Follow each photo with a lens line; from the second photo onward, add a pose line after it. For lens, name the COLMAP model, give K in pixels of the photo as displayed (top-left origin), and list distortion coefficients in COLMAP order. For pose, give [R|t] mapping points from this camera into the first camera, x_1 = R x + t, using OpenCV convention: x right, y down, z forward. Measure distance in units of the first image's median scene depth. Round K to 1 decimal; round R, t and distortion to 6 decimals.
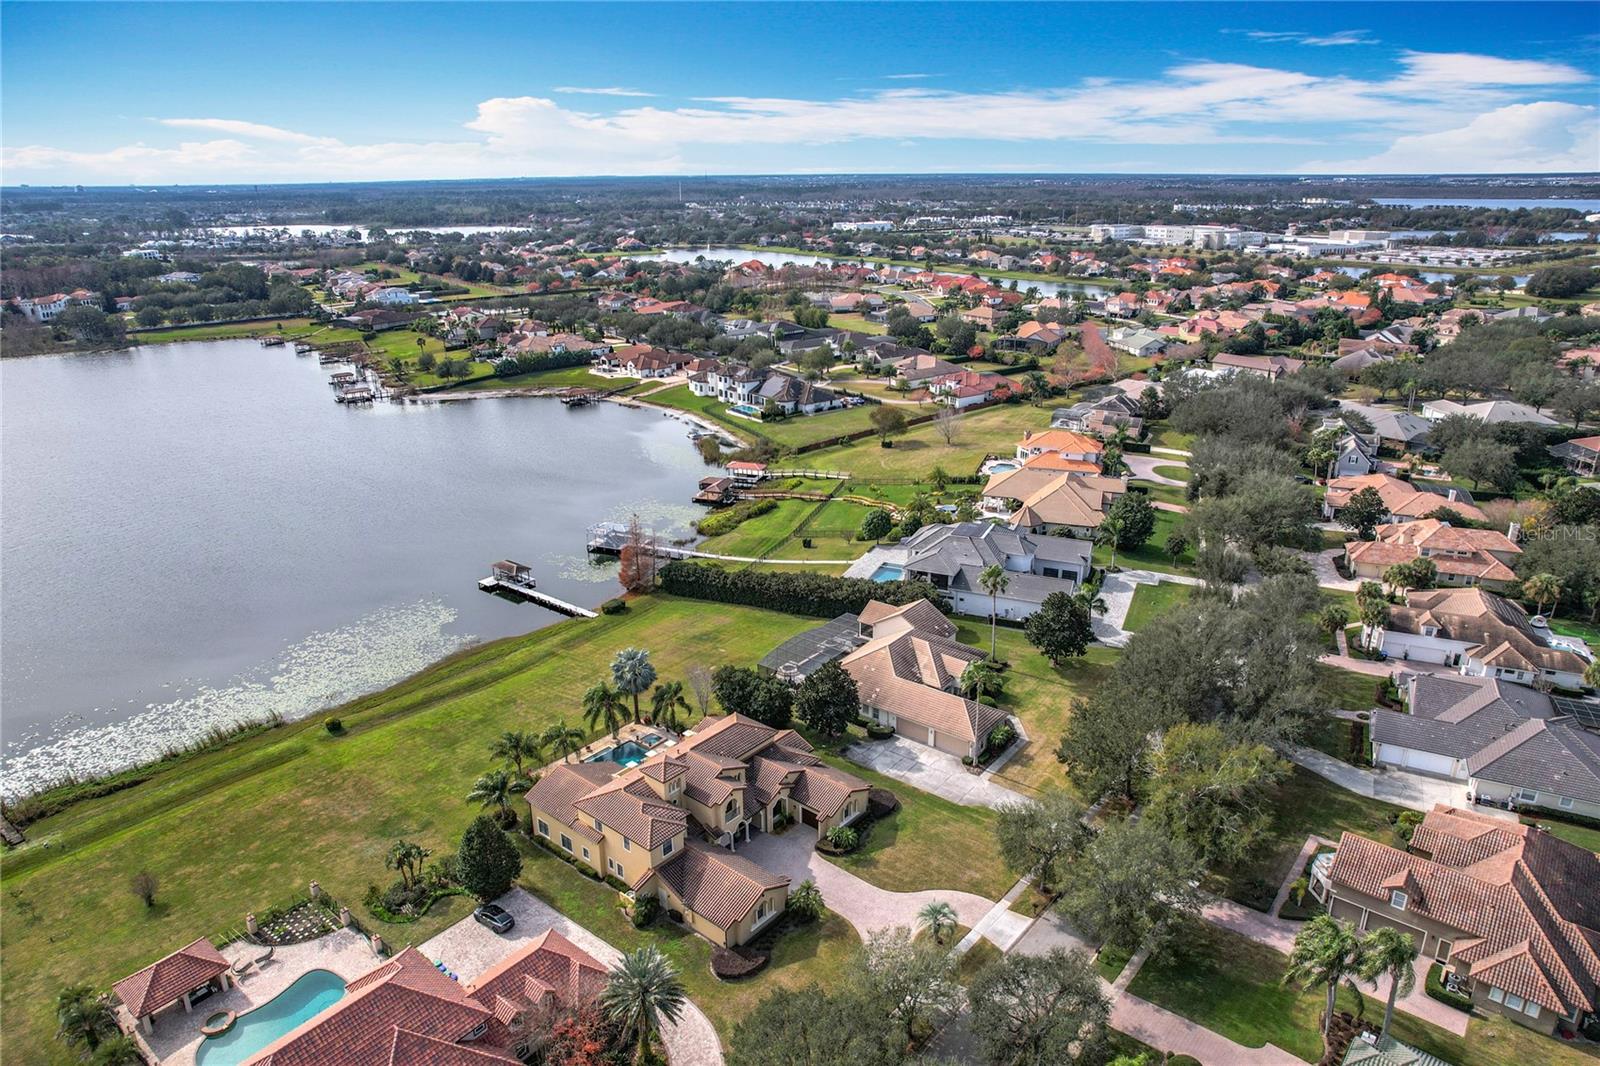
lens RADIAL K [[1042.1, 0, 807.0], [0, 1042.1, 499.0], [0, 0, 1]] dist [-0.059831, 0.043497]
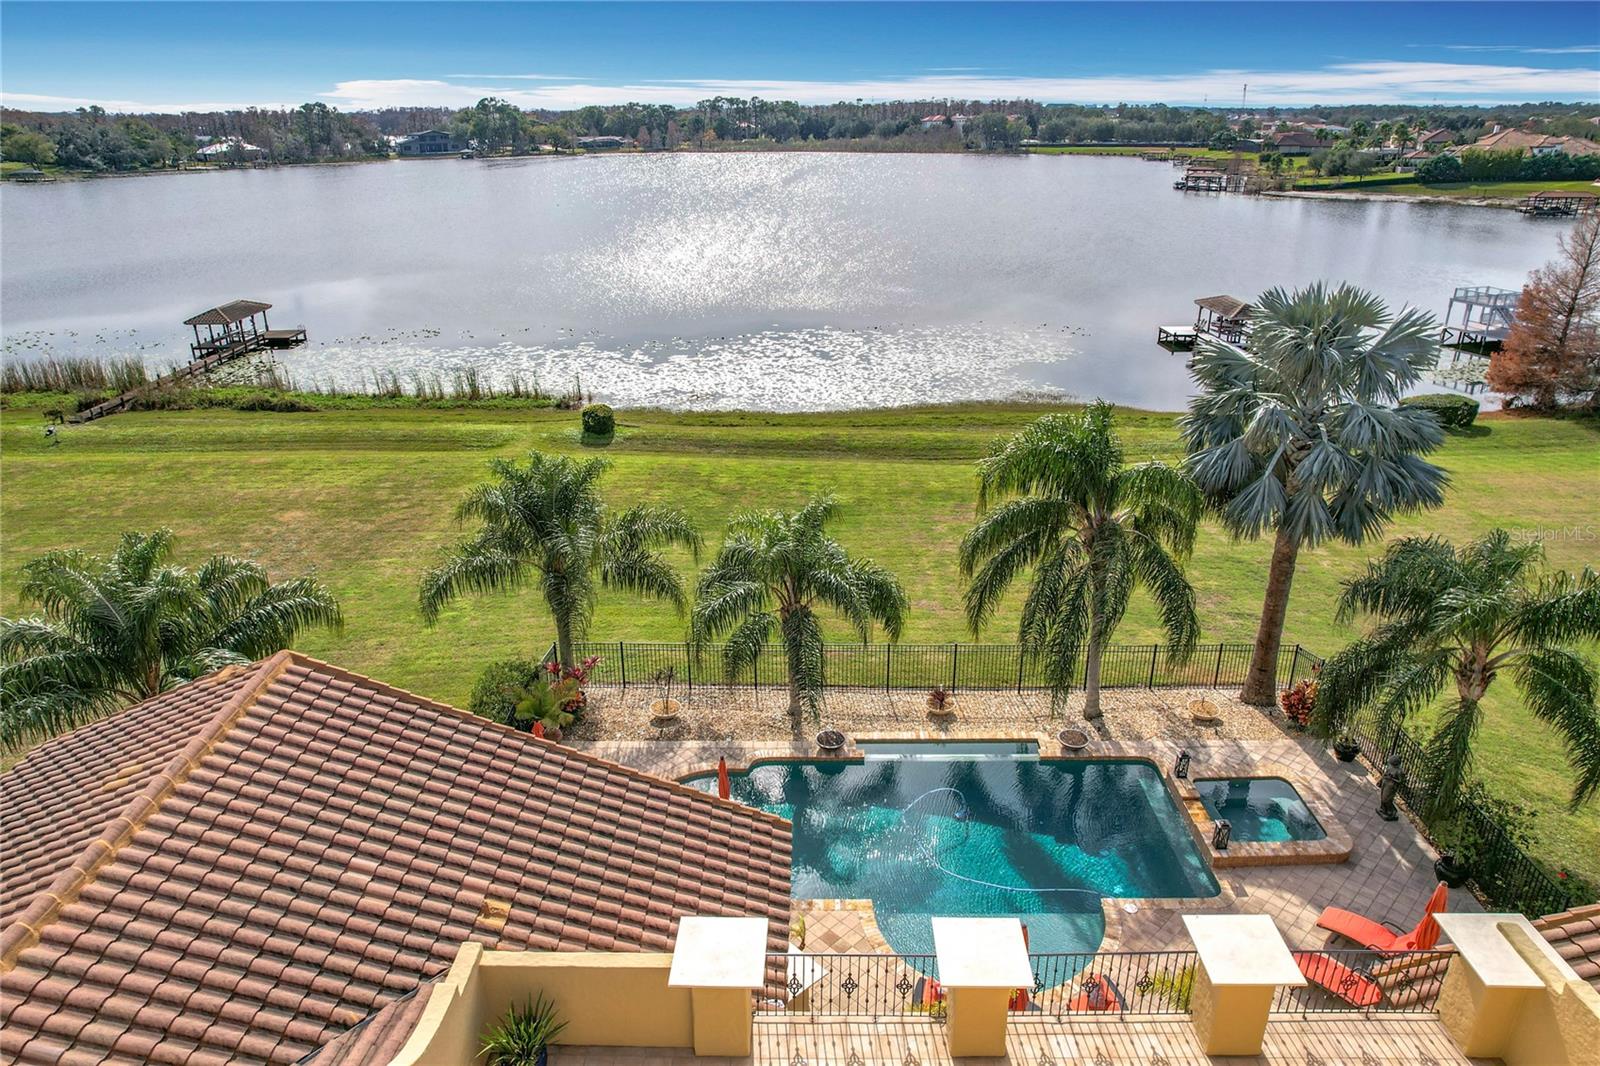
lens RADIAL K [[1042.1, 0, 807.0], [0, 1042.1, 499.0], [0, 0, 1]] dist [-0.059831, 0.043497]
pose [[0.644236, 0.277342, -0.712770, -0.050226], [-0.236639, 0.958488, 0.159066, 0.093924], [0.727297, 0.066193, 0.683123, 0.447515]]
